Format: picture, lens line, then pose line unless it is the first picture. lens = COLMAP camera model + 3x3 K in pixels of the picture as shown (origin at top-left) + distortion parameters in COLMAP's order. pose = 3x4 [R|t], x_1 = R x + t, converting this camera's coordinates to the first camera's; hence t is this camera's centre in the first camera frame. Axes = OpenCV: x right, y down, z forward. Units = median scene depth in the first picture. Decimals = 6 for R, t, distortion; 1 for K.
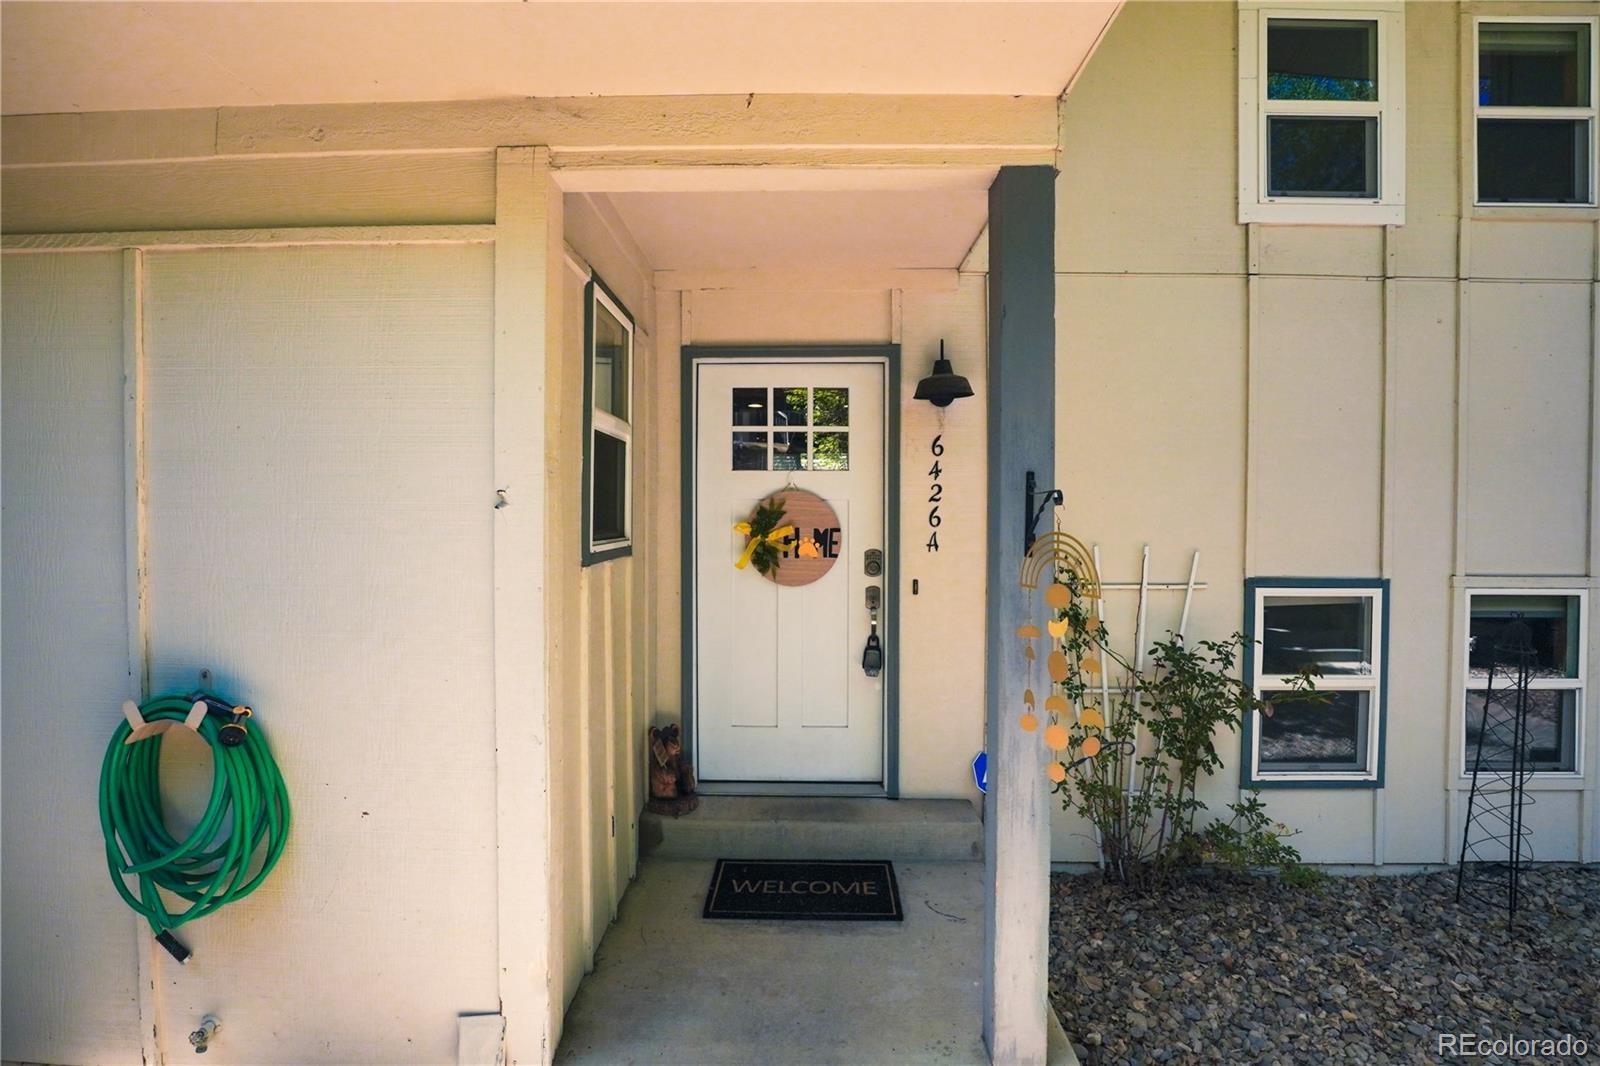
lens RADIAL K [[761.7, 0, 793.4], [0, 761.7, 524.8], [0, 0, 1]] dist [0.002962, -0.000845]
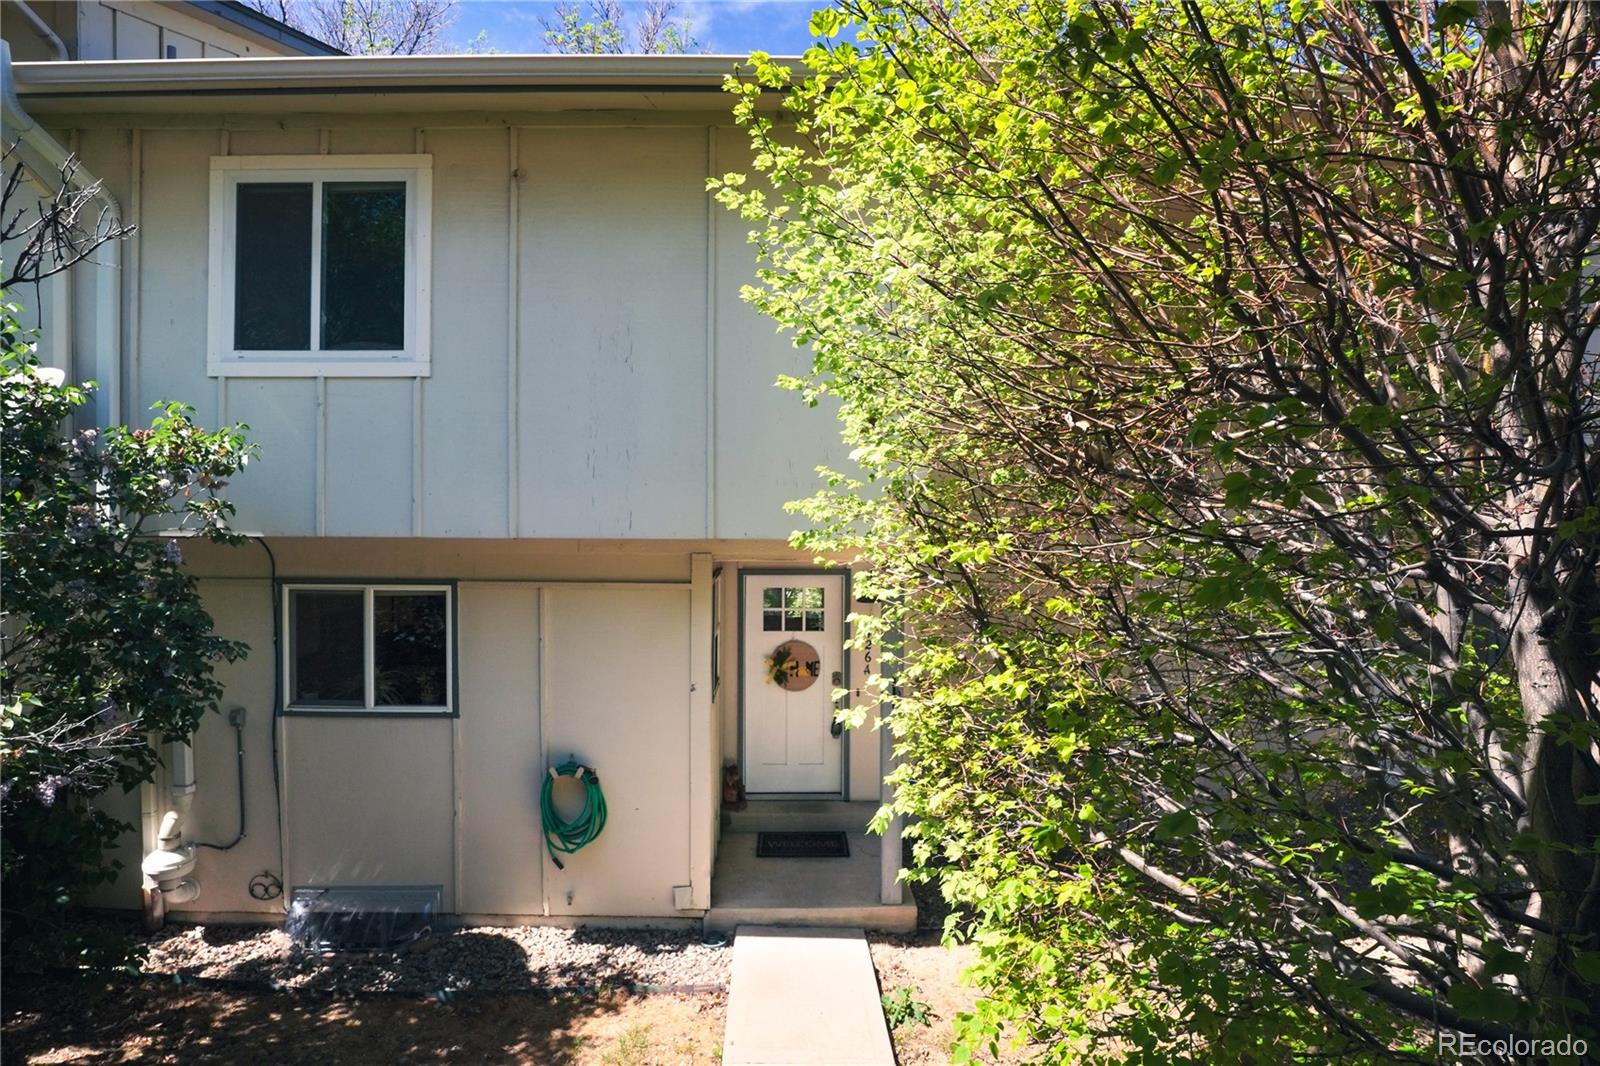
lens RADIAL K [[907.6, 0, 797.1], [0, 907.6, 455.3], [0, 0, 1]] dist [-0.036137, 0.001424]
pose [[0.998644, 0.003010, 0.051979, -0.120656], [-0.001822, 0.999737, -0.022878, -0.482654], [-0.052034, 0.022752, 0.998386, -1.353018]]
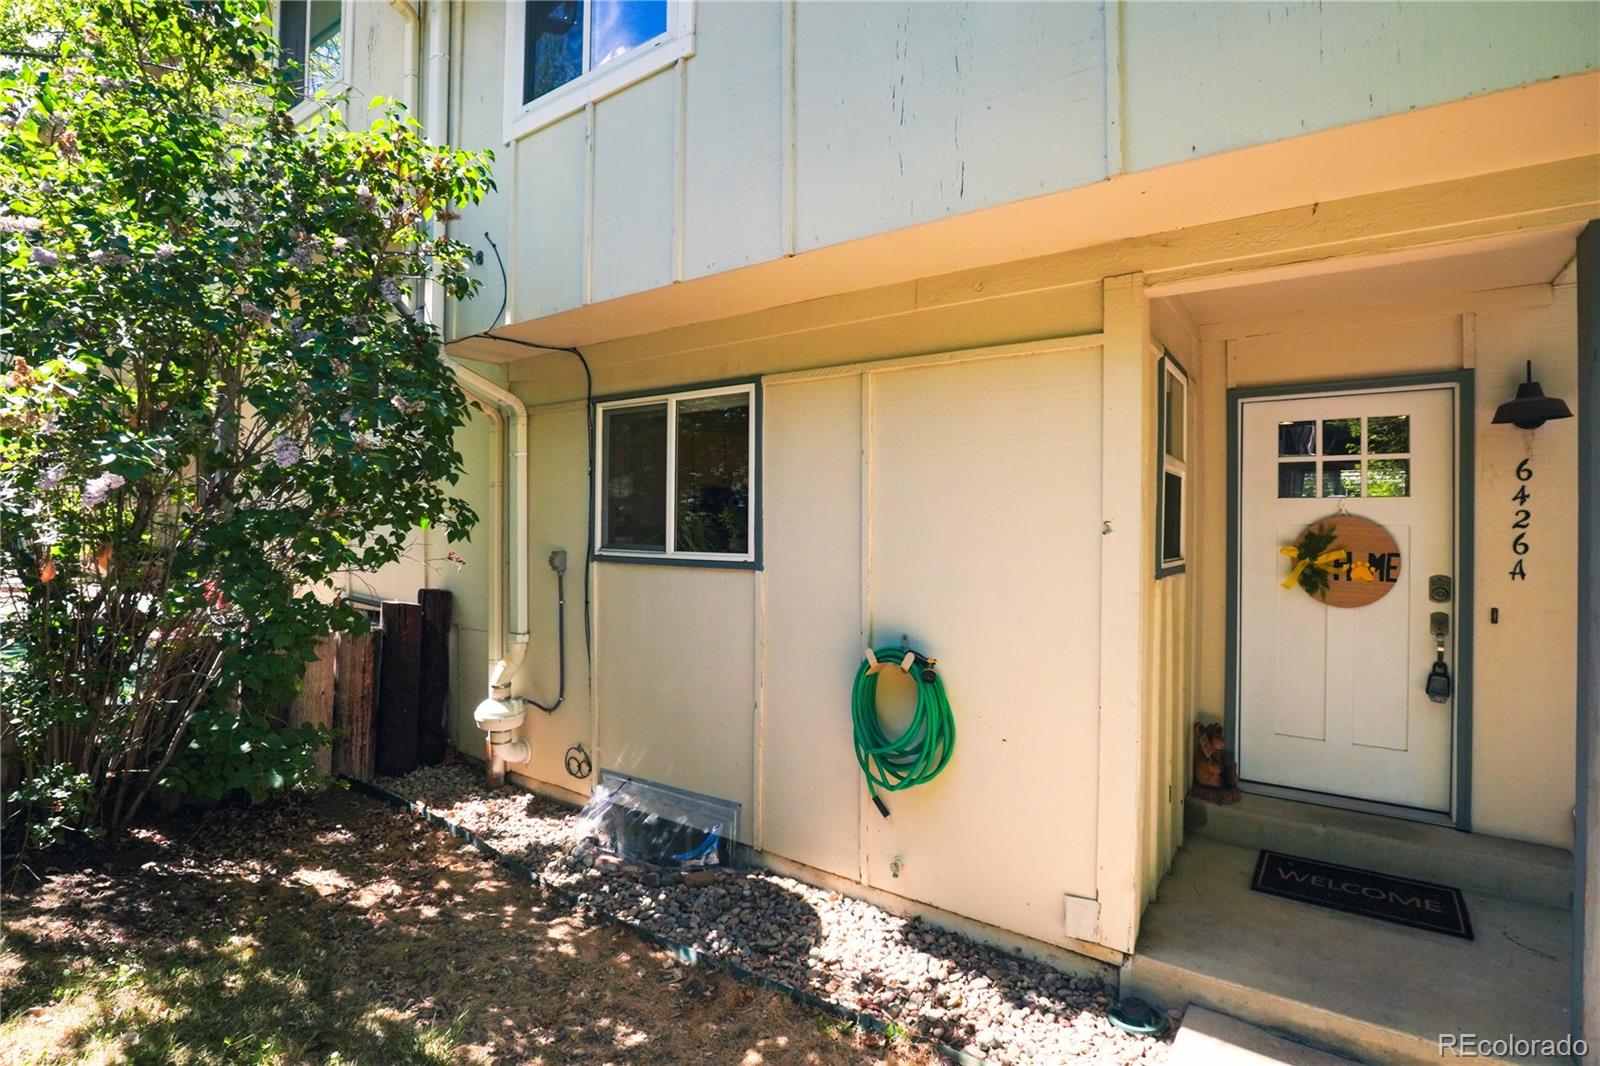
lens RADIAL K [[782.0, 0, 799.3], [0, 782.0, 522.1], [0, 0, 1]] dist [-0.035057, 0.007734]
pose [[0.831282, 0.002538, -0.555844, -0.036865], [-0.016195, 0.999676, -0.019655, -0.004331], [0.555614, 0.025341, 0.831054, -0.308636]]
